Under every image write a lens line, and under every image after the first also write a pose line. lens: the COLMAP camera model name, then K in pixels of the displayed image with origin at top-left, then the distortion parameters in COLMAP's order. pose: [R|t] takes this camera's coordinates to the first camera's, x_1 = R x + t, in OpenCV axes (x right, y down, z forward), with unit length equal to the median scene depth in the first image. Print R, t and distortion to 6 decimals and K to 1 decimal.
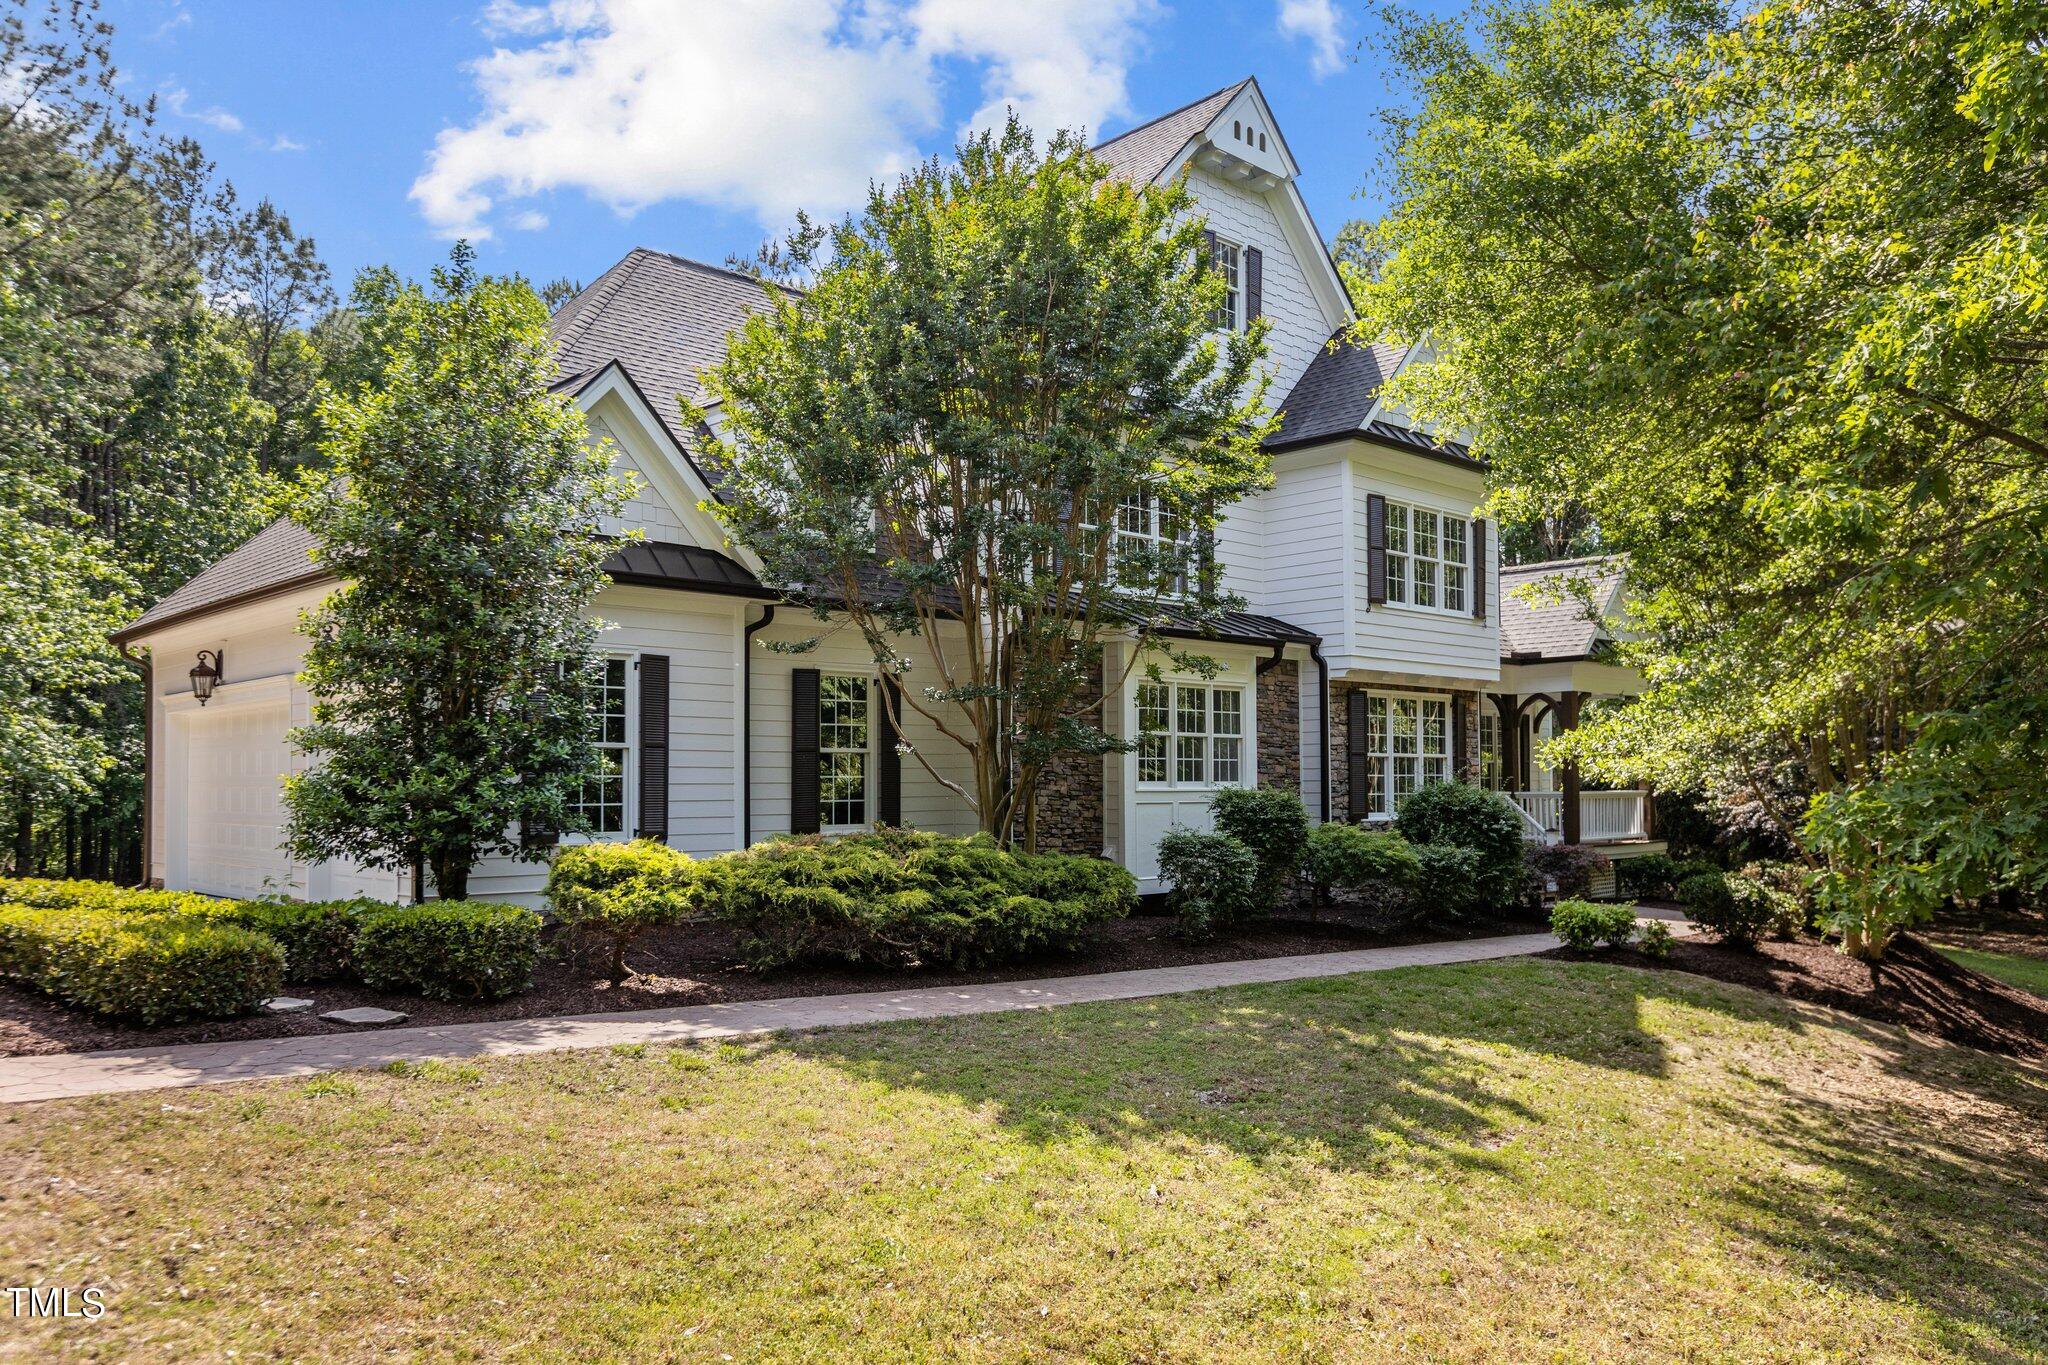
lens RADIAL K [[1516.6, 0, 1024.0], [0, 1516.6, 721.4], [0, 0, 1]] dist [0.004168, 0.000361]
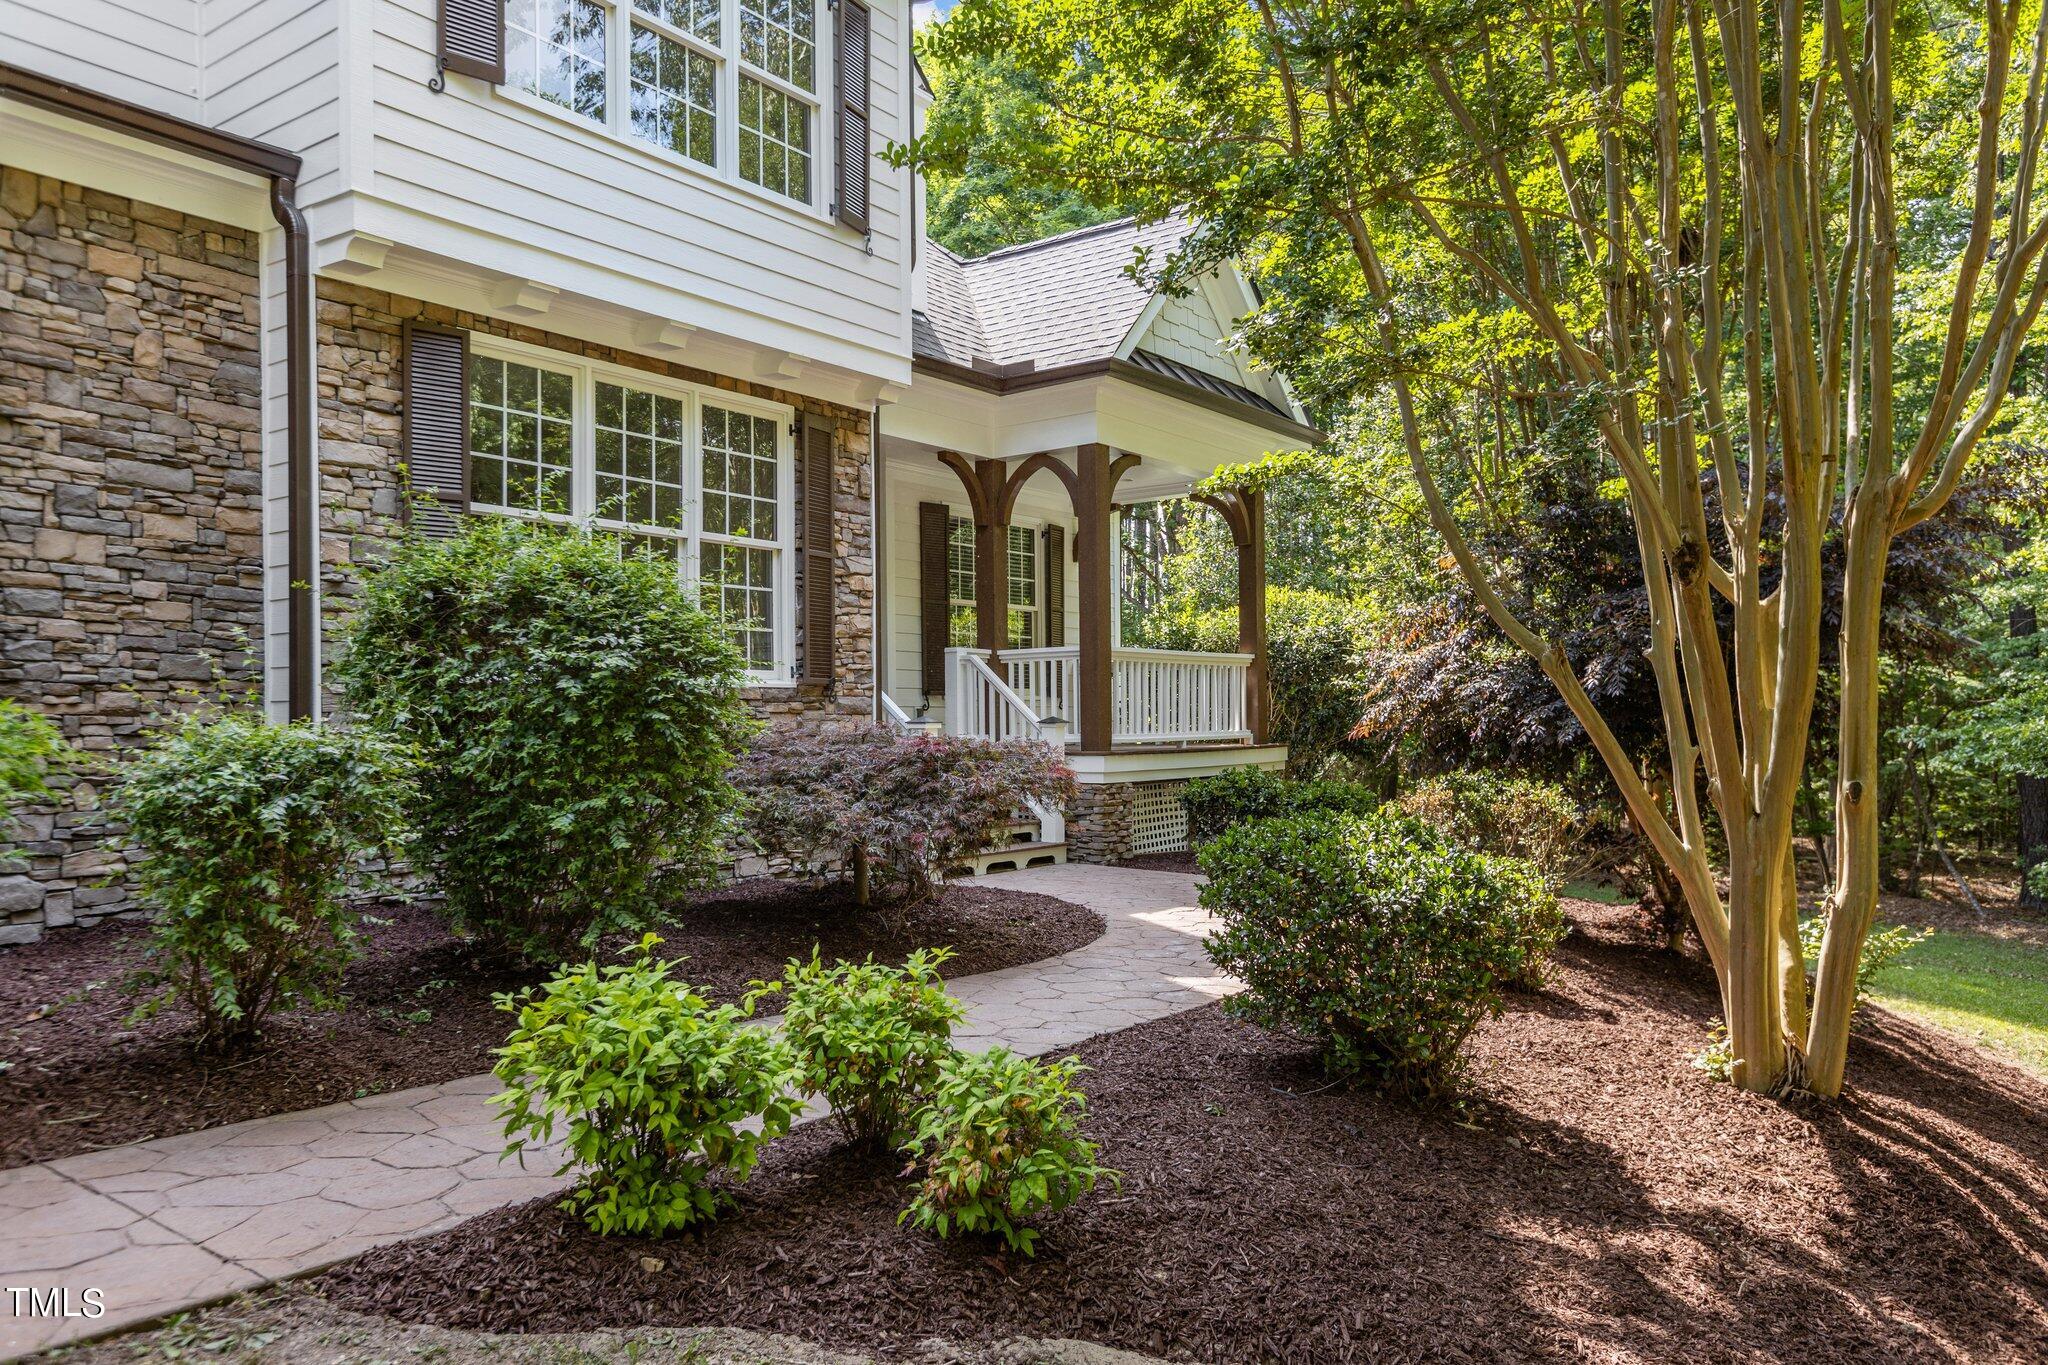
lens RADIAL K [[1435.6, 0, 1032.7], [0, 1435.6, 723.7], [0, 0, 1]] dist [0.006918, -0.000066]
pose [[0.983431, -0.005322, 0.181203, 0.362855], [-0.002731, 0.999021, 0.044164, 0.073211], [-0.181260, -0.043927, 0.982454, 0.762882]]
